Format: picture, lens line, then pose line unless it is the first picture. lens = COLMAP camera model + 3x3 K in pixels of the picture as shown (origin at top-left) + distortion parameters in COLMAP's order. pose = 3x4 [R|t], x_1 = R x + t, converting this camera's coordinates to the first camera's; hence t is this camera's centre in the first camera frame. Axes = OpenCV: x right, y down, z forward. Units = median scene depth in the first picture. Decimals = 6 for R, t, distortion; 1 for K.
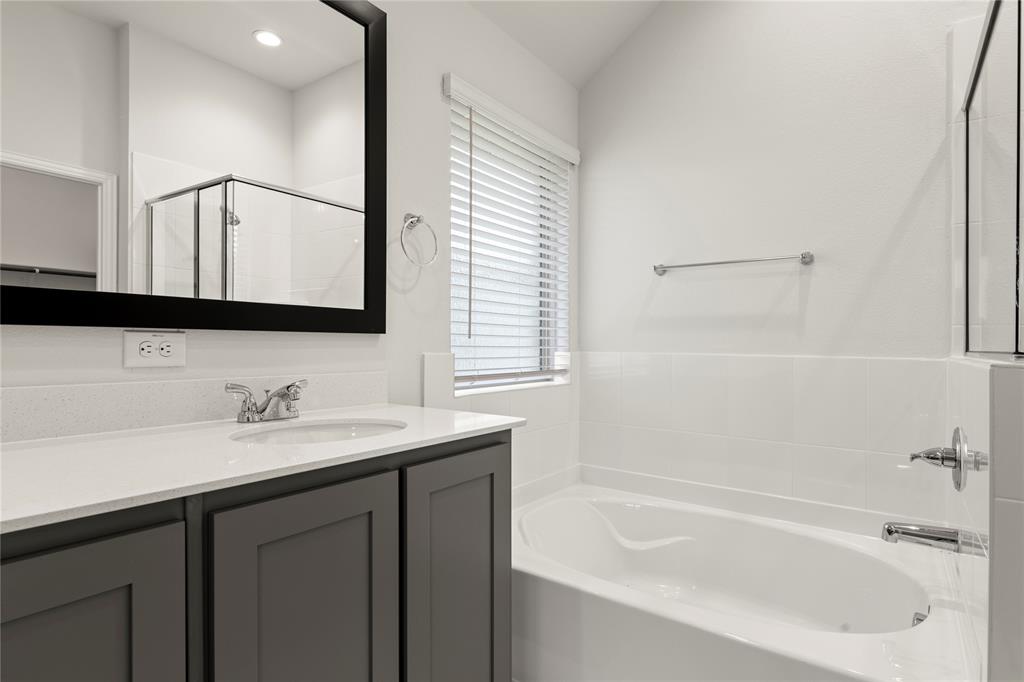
lens RADIAL K [[537.1, 0, 512.0], [0, 537.1, 341.0], [0, 0, 1]] dist [-0.001018, 0.000030]
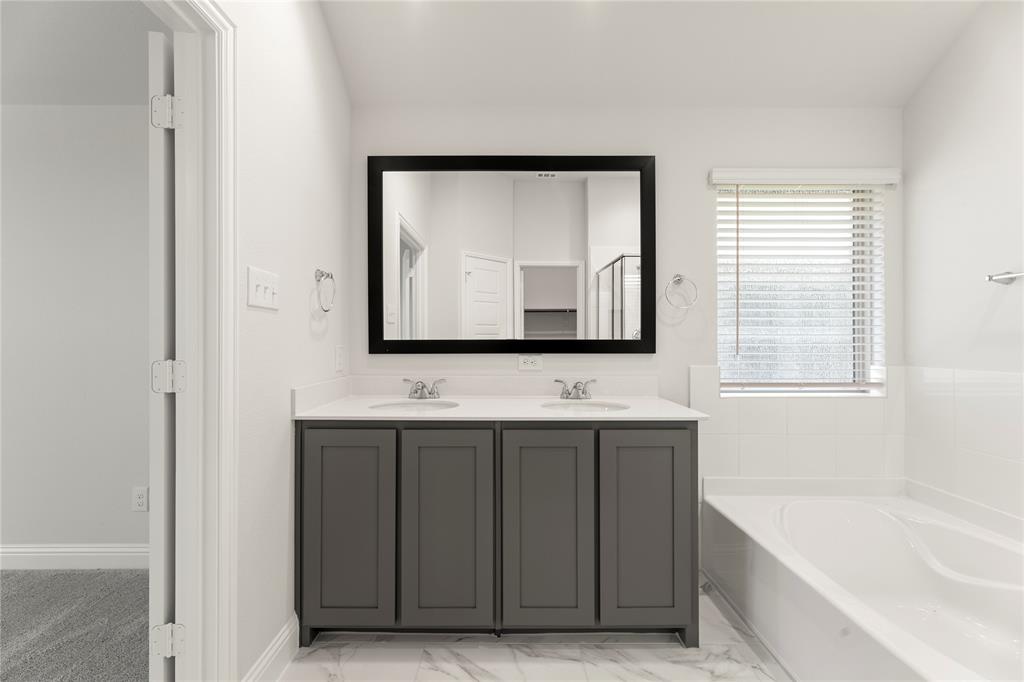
lens RADIAL K [[400.6, 0, 512.0], [0, 400.6, 341.0], [0, 0, 1]] dist [-0.000419, 0.000320]
pose [[0.601994, -0.011223, -0.798421, 0.376237], [0.006983, 0.999937, -0.008790, -0.035051], [0.798470, -0.000284, 0.602035, -0.057809]]
